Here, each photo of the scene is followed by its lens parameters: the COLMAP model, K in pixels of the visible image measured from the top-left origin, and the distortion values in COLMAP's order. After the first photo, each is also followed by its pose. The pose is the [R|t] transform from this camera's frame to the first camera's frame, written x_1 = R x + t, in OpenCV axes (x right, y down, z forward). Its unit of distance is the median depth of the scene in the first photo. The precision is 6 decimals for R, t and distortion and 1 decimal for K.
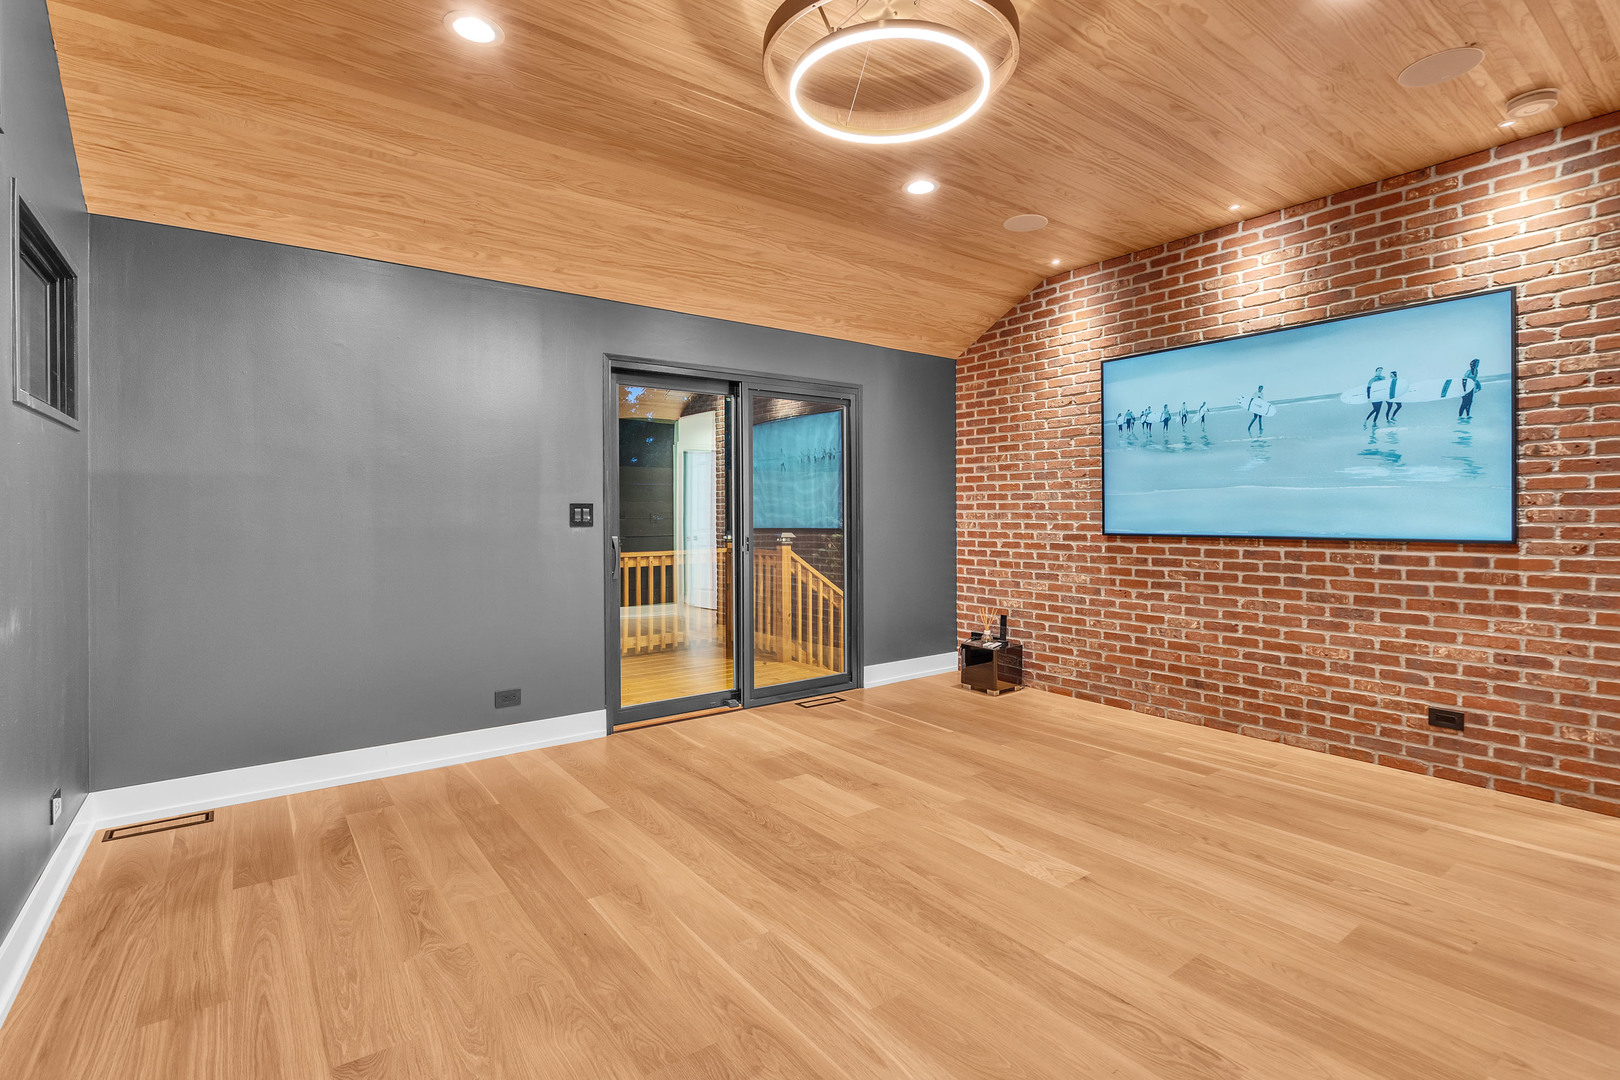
lens RADIAL K [[779.3, 0, 810.0], [0, 779.3, 540.0], [0, 0, 1]] dist [-0.002874, -0.000247]
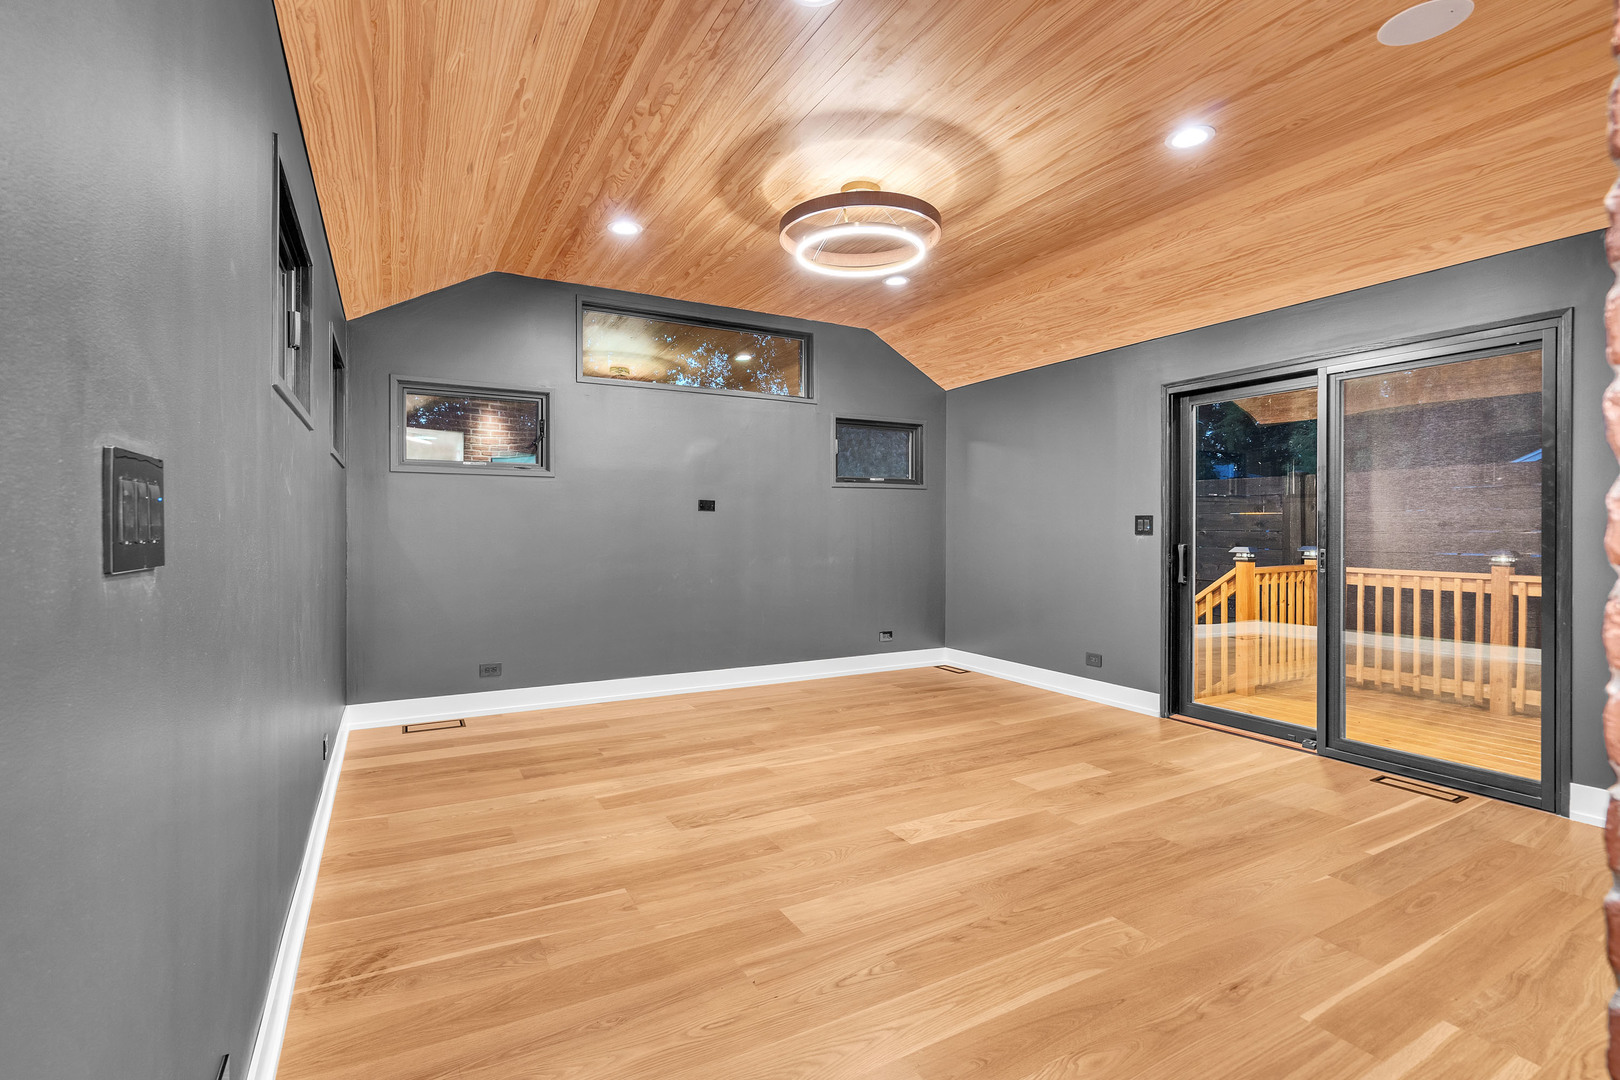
lens RADIAL K [[747.0, 0, 813.4], [0, 747.0, 523.0], [0, 0, 1]] dist [-0.002600, -0.000338]
pose [[-0.128654, 0.003200, -0.991684, 1.236206], [-0.031543, 0.999476, 0.007317, -0.045274], [0.991188, 0.032222, -0.128485, 0.819272]]
